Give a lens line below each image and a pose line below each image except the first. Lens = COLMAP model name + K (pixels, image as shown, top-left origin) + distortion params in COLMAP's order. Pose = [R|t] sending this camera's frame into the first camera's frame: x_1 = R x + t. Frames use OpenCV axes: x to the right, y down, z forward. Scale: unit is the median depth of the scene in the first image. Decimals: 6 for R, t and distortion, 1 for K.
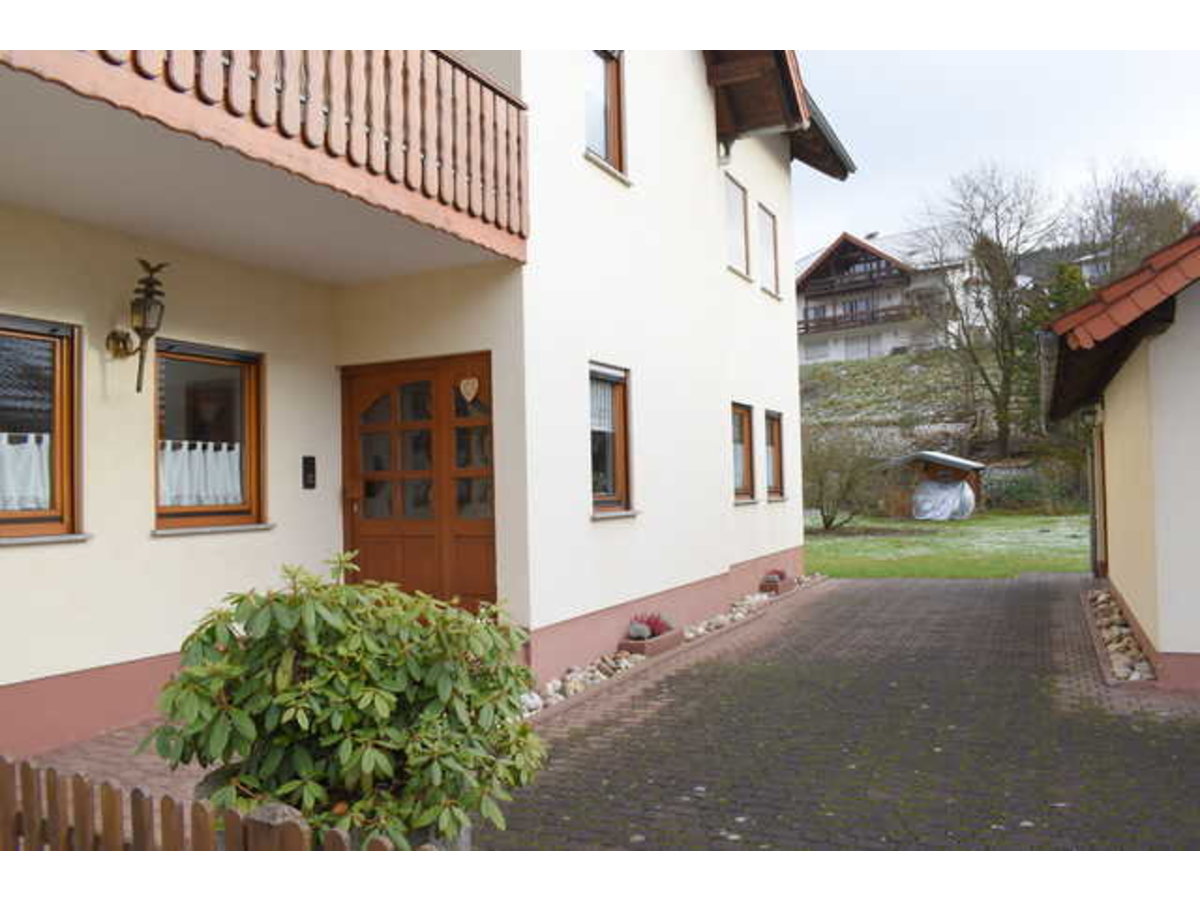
lens RADIAL K [[922.3, 0, 600.0], [0, 922.3, 450.0], [0, 0, 1]] dist [-0.088864, 0.000453]
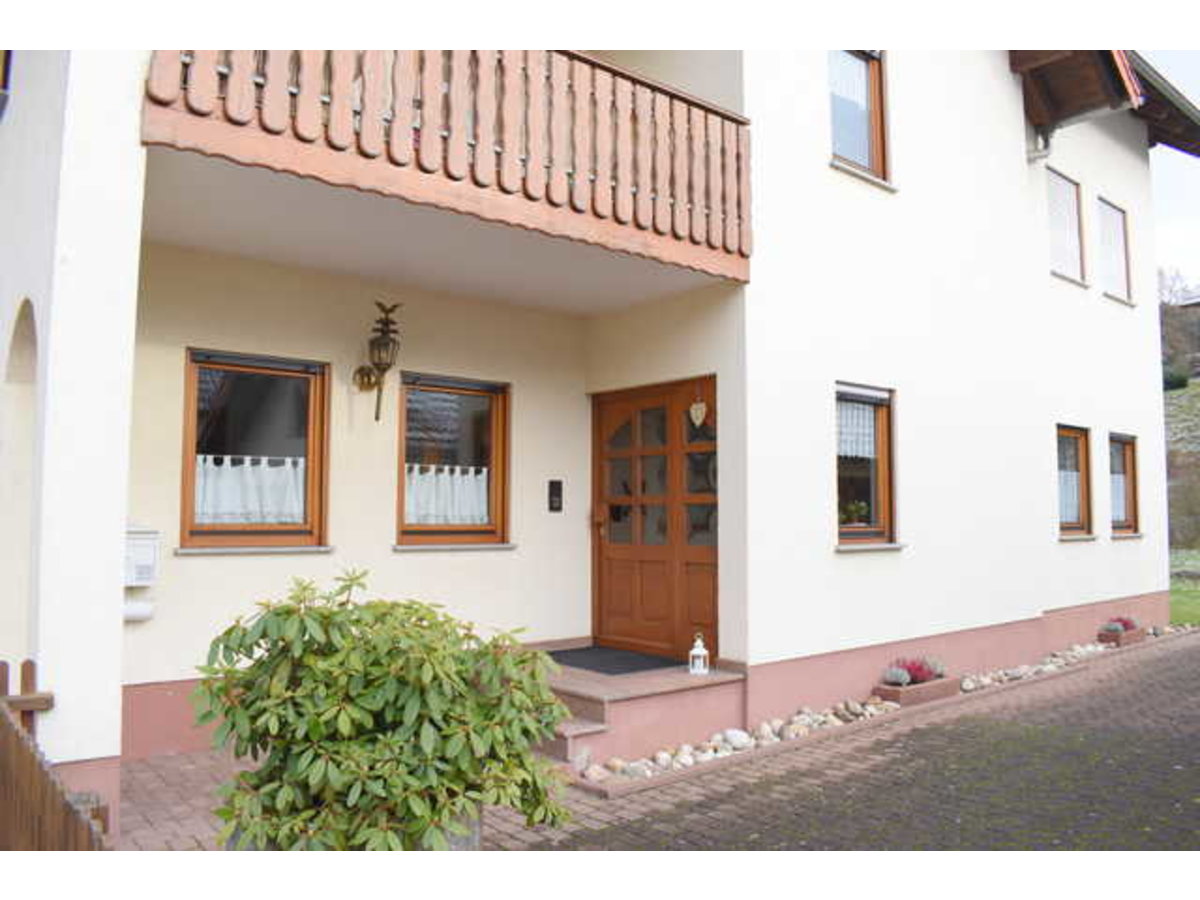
lens RADIAL K [[922.3, 0, 600.0], [0, 922.3, 450.0], [0, 0, 1]] dist [-0.088864, 0.000453]
pose [[0.915275, -0.001976, -0.402825, 0.162855], [-0.009391, 0.999611, -0.026242, -0.000821], [0.402720, 0.027802, 0.914901, 0.061319]]
